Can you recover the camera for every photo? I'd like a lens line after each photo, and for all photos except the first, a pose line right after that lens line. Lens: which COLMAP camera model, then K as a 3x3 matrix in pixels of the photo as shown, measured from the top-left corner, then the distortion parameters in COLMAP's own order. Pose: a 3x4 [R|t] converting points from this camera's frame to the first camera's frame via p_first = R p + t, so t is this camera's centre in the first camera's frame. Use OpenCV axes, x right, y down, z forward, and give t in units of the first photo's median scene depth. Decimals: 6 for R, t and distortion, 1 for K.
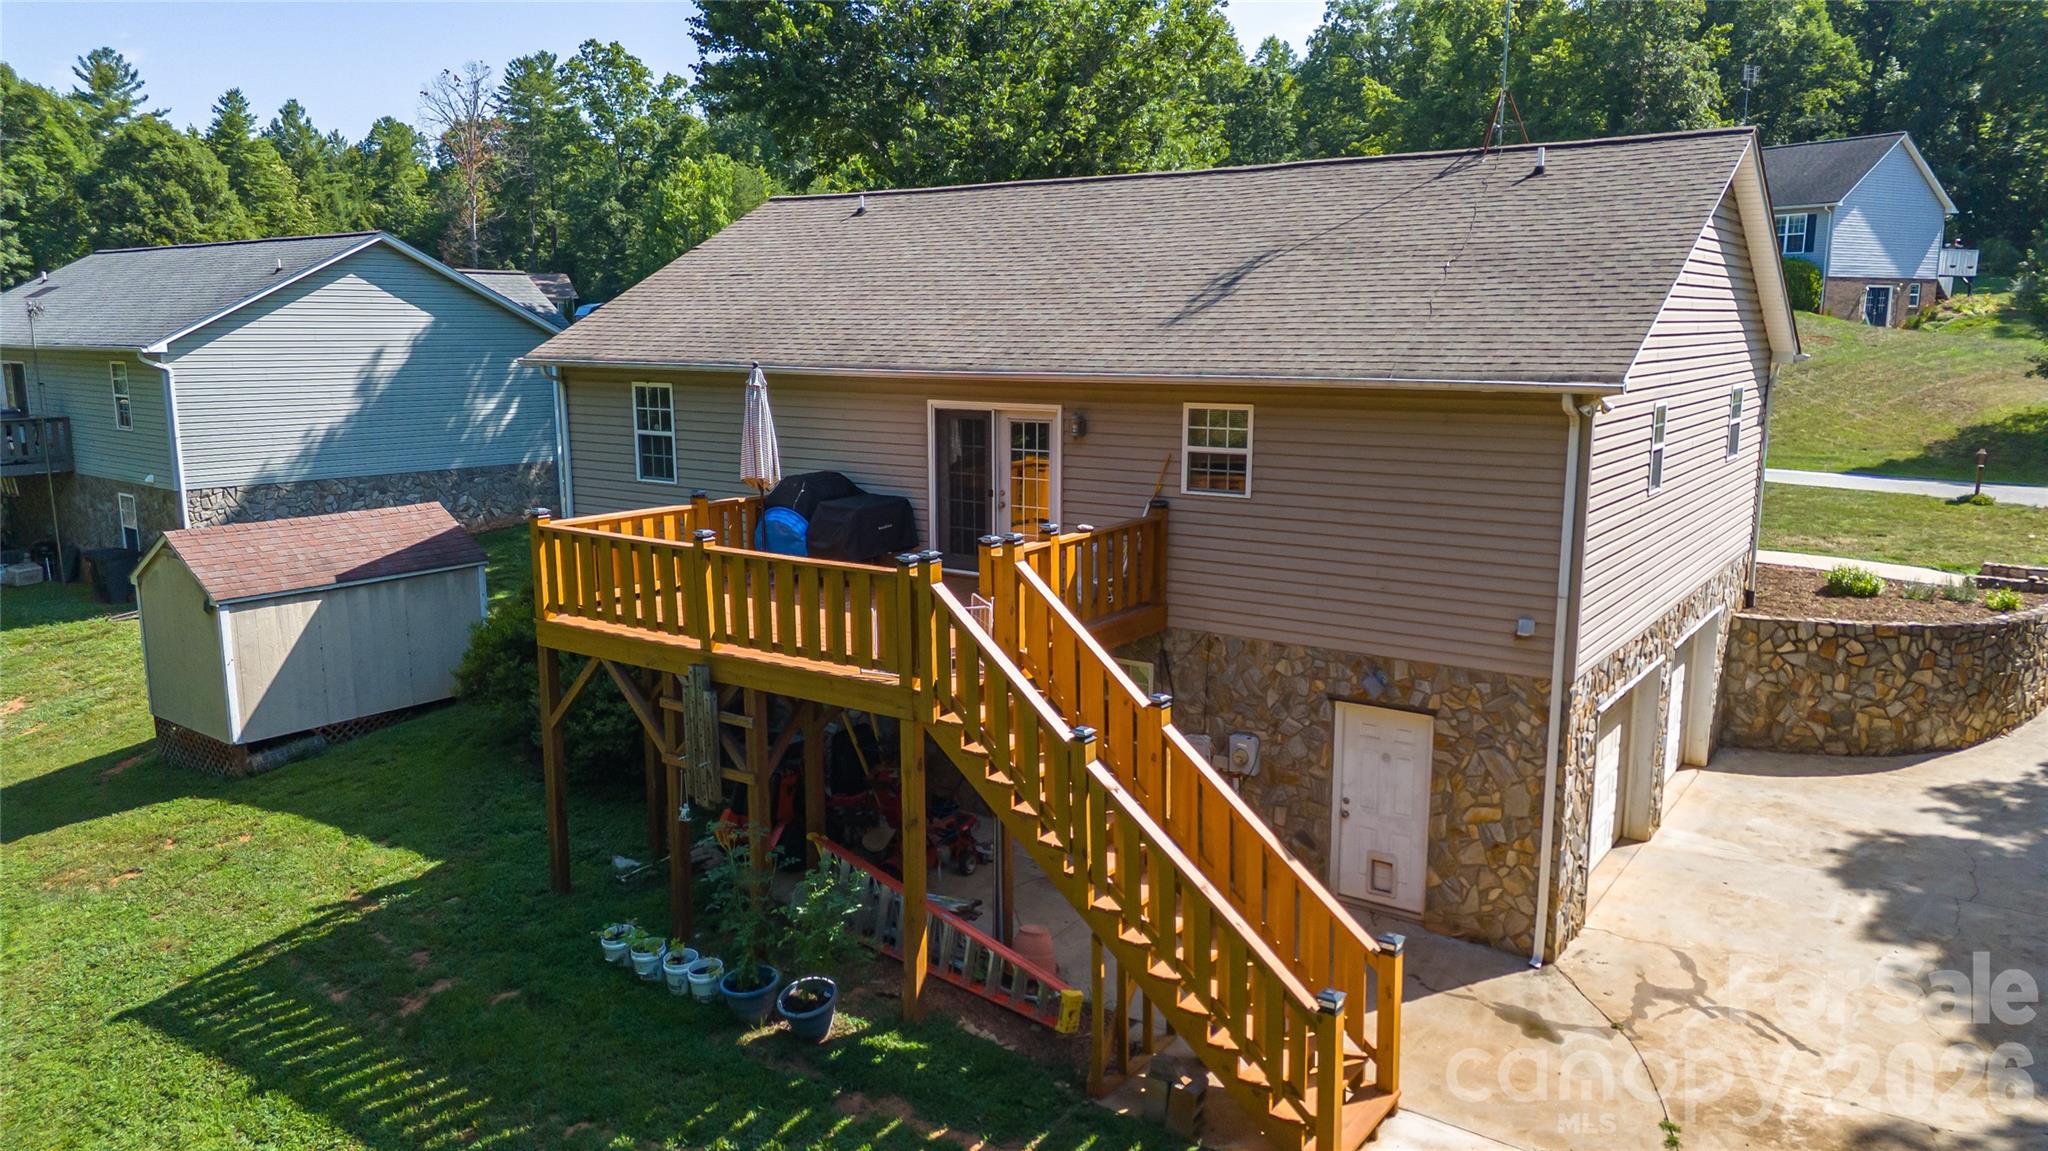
lens RADIAL K [[1422.0, 0, 1024.0], [0, 1422.0, 575.5], [0, 0, 1]] dist [0.088234, -0.101565]
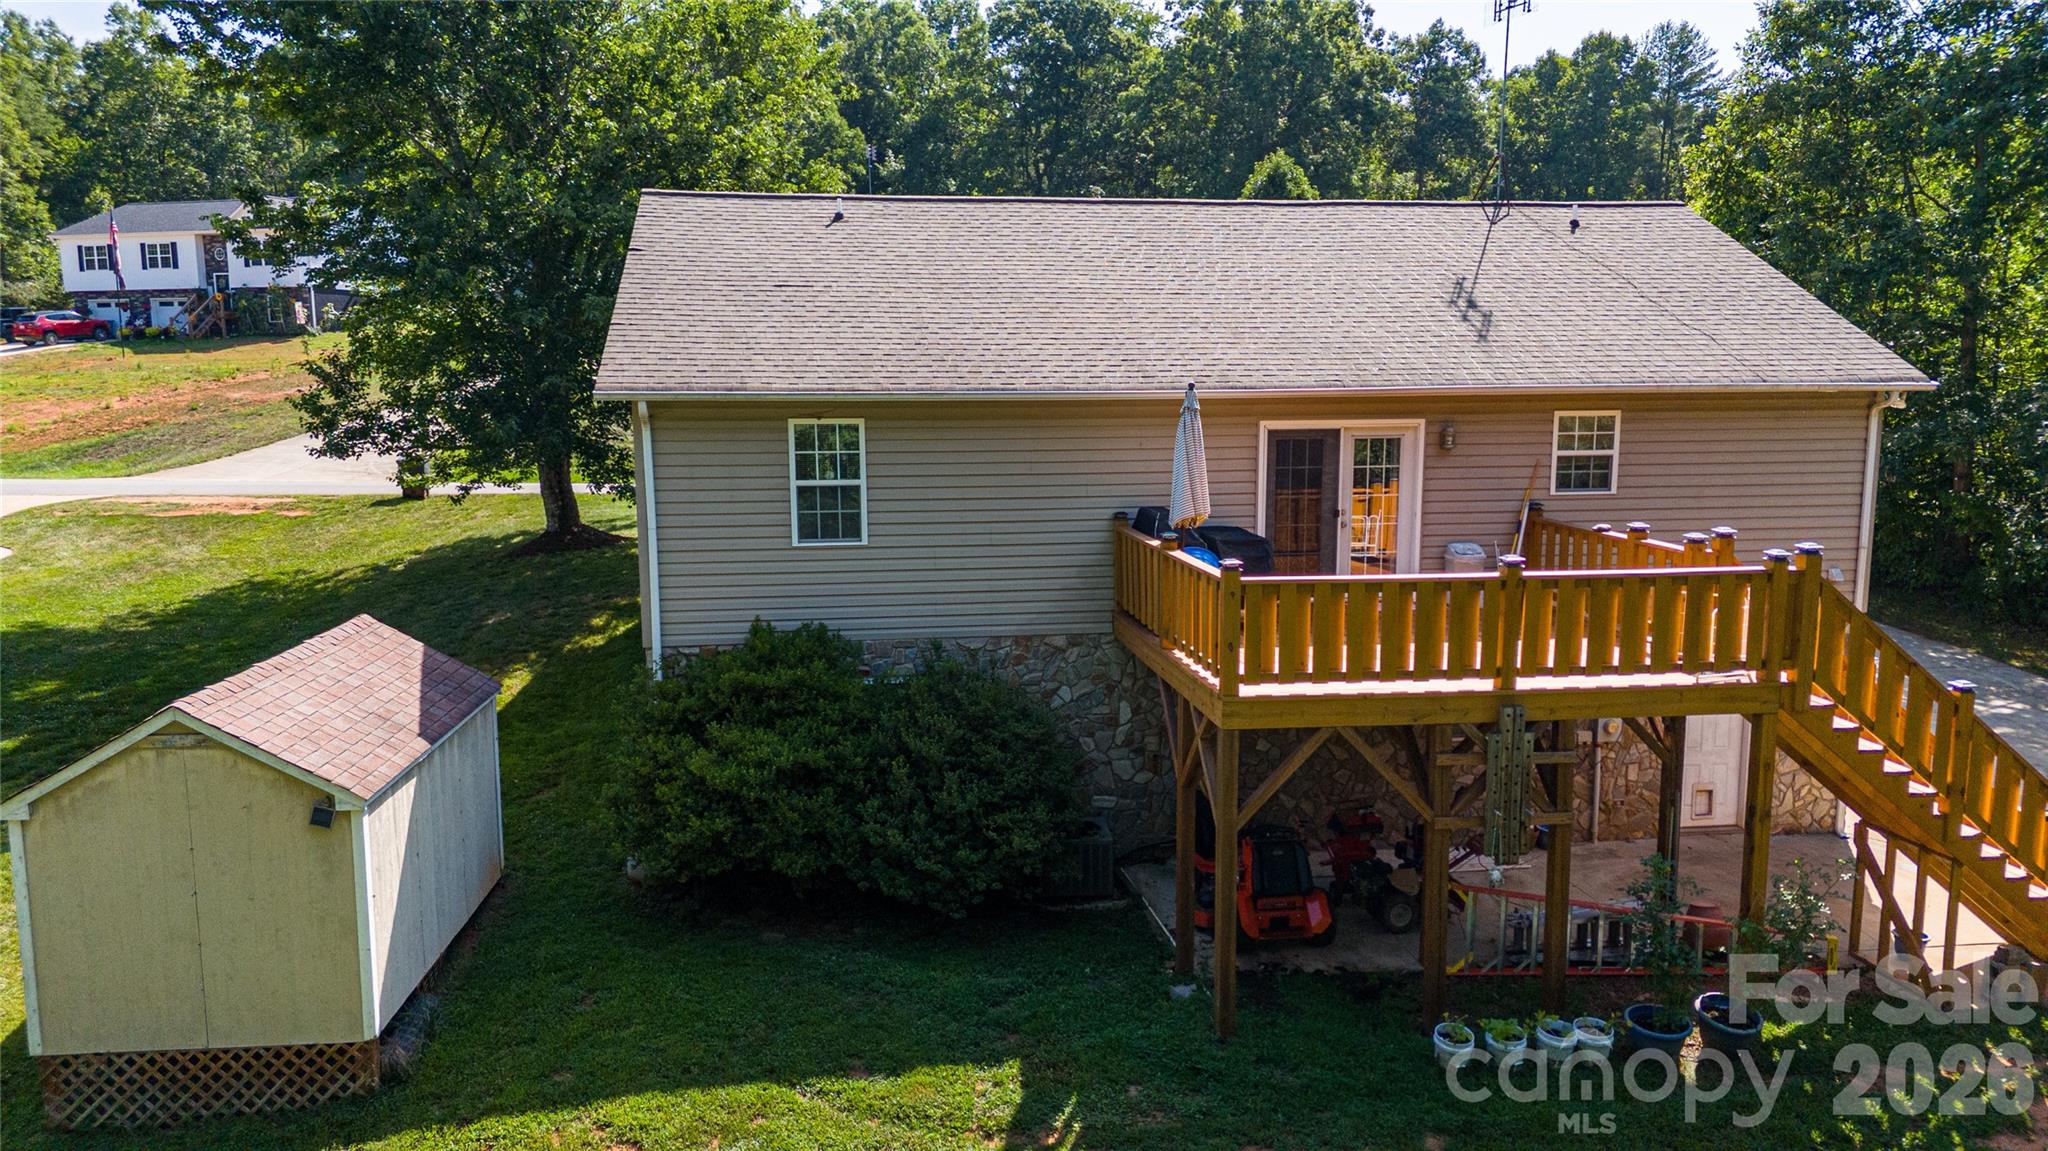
lens RADIAL K [[1422.0, 0, 1024.0], [0, 1422.0, 575.5], [0, 0, 1]] dist [0.088234, -0.101565]
pose [[0.733218, -0.098357, 0.672842, -0.935900], [0.122285, 0.992425, 0.011816, -0.059551], [-0.668907, 0.073615, 0.739692, 0.470024]]
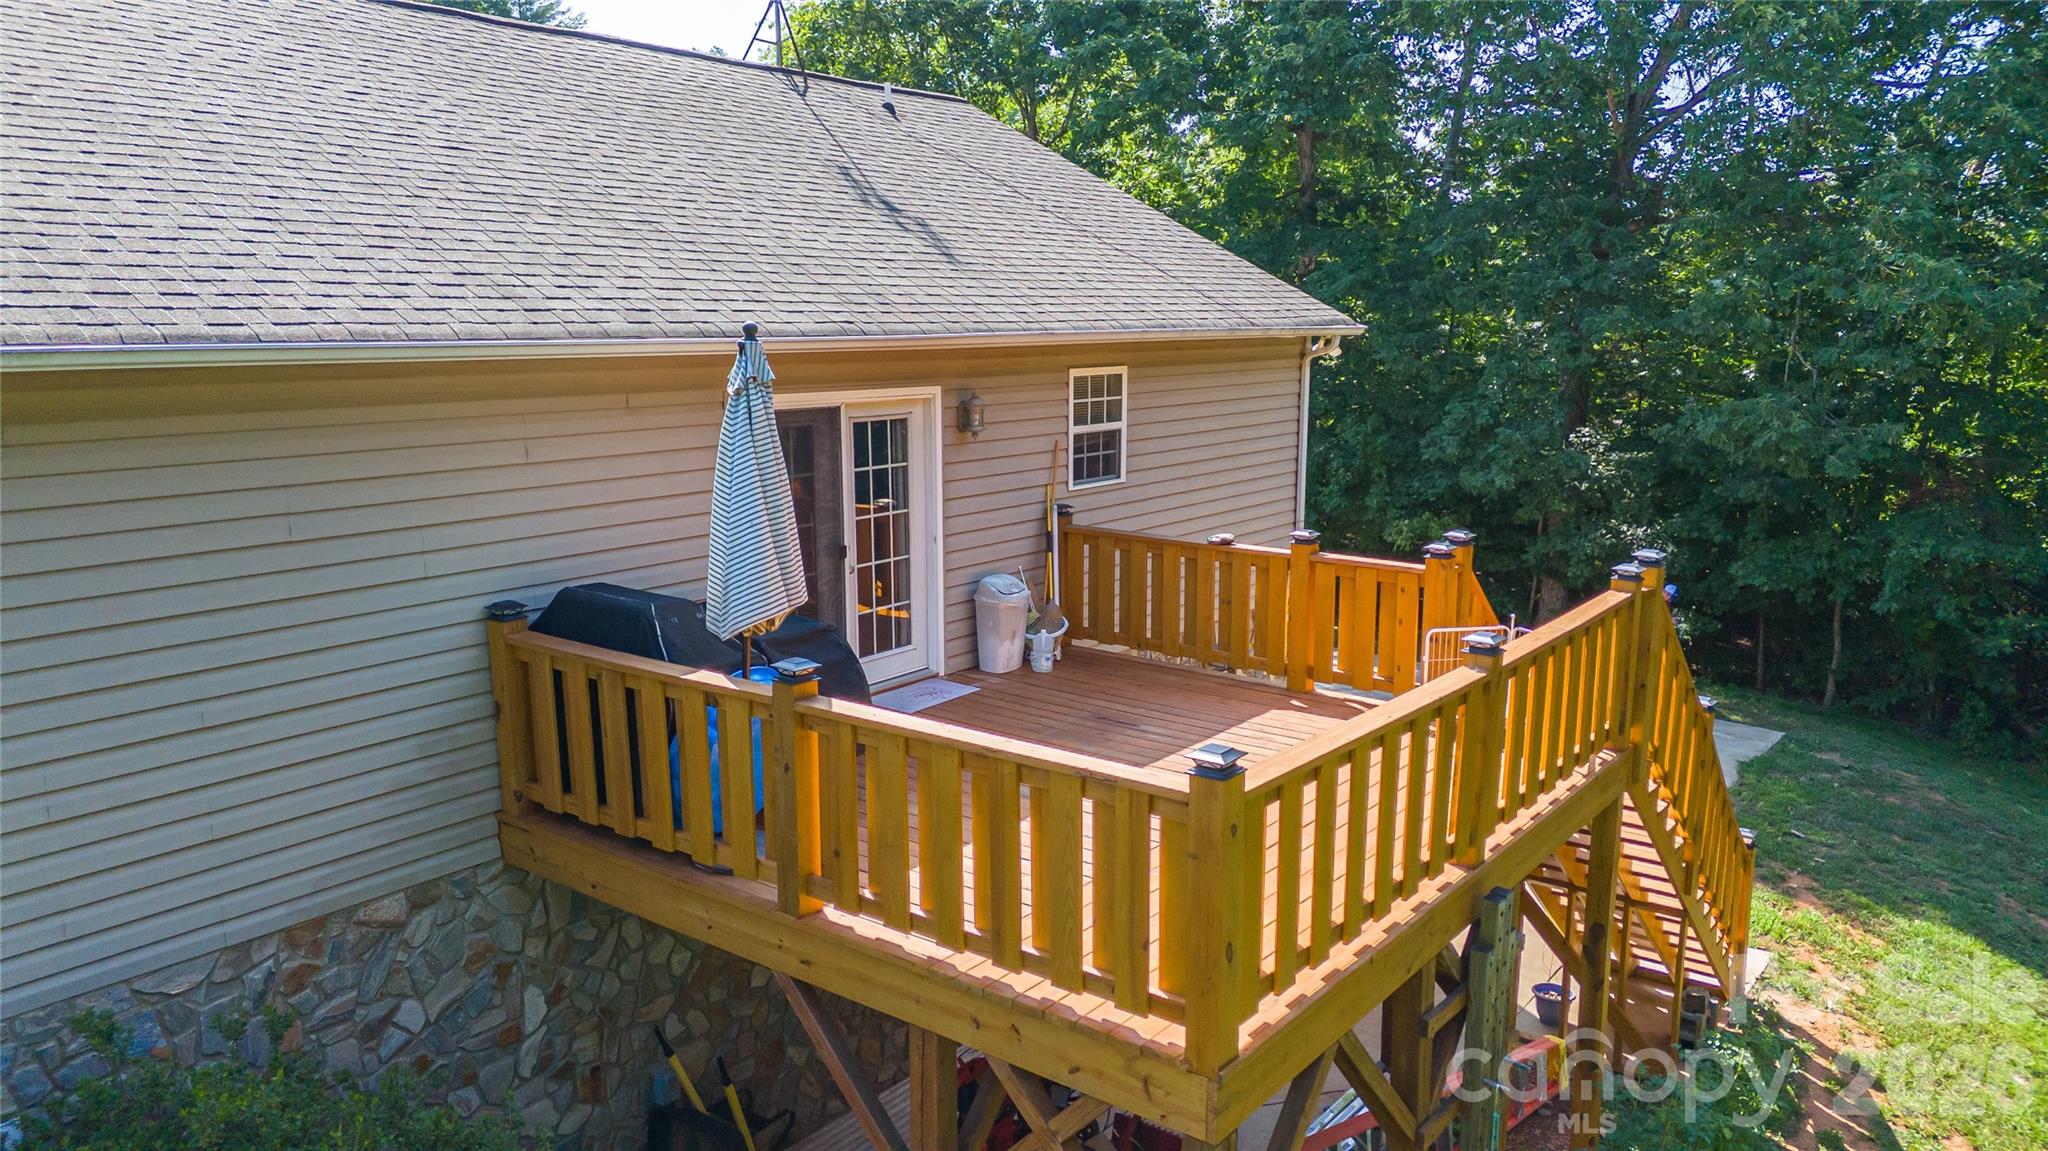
lens RADIAL K [[1422.0, 0, 1024.0], [0, 1422.0, 575.5], [0, 0, 1]] dist [0.088234, -0.101565]
pose [[0.052944, -0.179465, 0.982339, -0.643468], [0.174195, 0.970296, 0.167876, -0.146229], [-0.983287, 0.162231, 0.082633, 0.981309]]
